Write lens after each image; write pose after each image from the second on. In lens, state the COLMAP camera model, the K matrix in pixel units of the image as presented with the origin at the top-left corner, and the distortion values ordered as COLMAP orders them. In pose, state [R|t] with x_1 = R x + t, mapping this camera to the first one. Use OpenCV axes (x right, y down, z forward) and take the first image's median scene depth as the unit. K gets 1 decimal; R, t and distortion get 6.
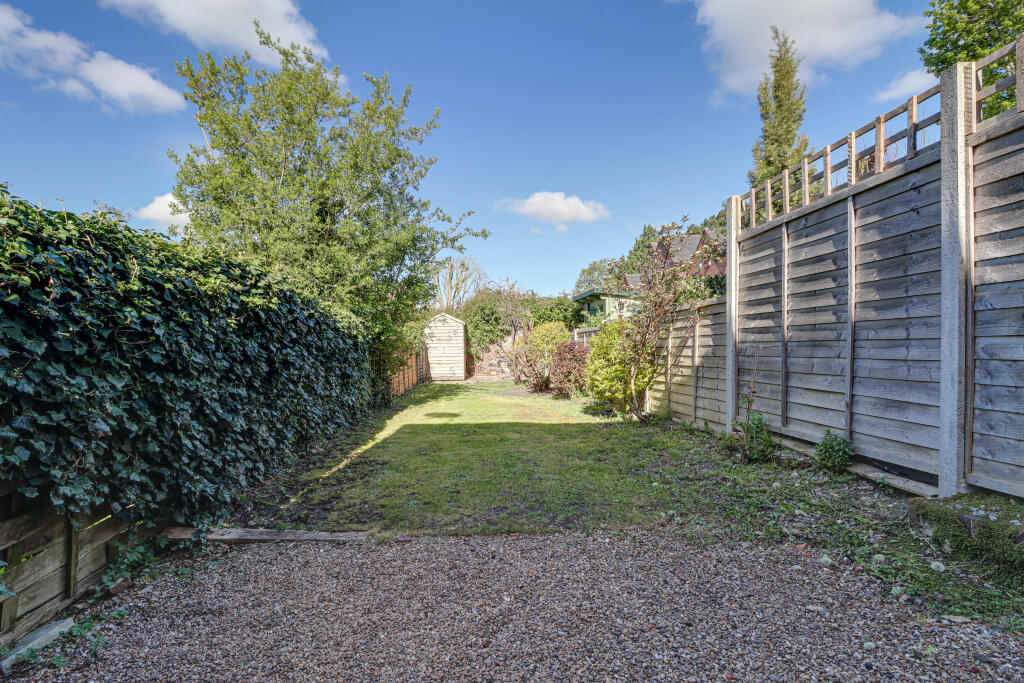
lens RADIAL K [[488.3, 0, 468.6], [0, 488.3, 351.9], [0, 0, 1]] dist [-0.008490, -0.008546]
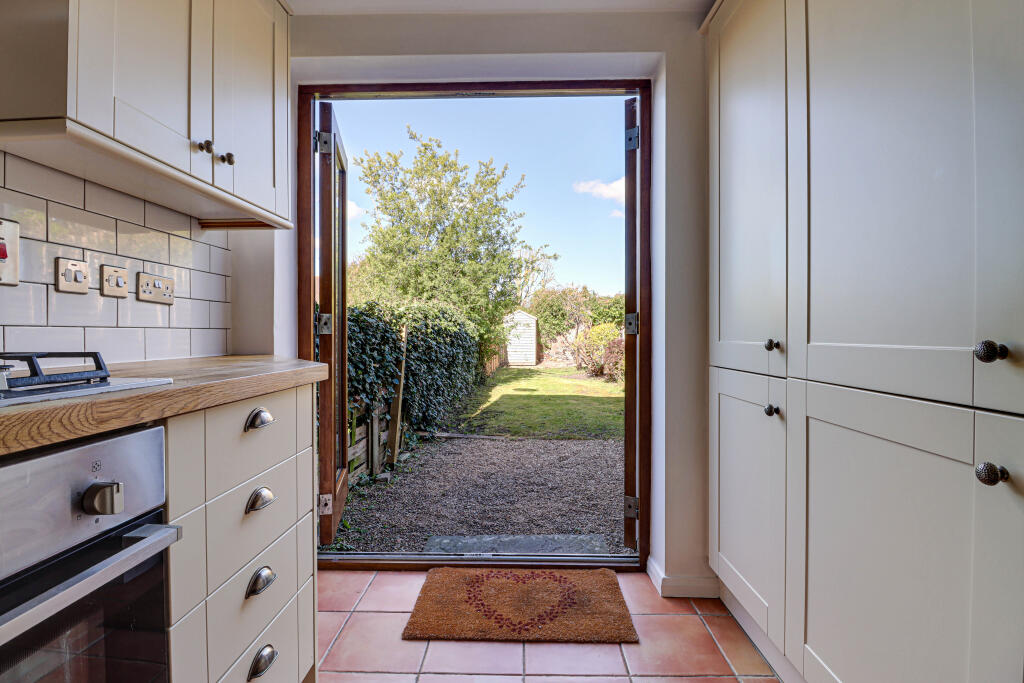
lens RADIAL K [[488.3, 0, 507.6], [0, 488.3, 336.5], [0, 0, 1]] dist [-0.008490, -0.008546]
pose [[0.998461, 0.020194, -0.051654, -0.084642], [-0.020110, 0.999795, 0.002145, -0.082474], [0.051687, -0.001103, 0.998663, -1.148820]]
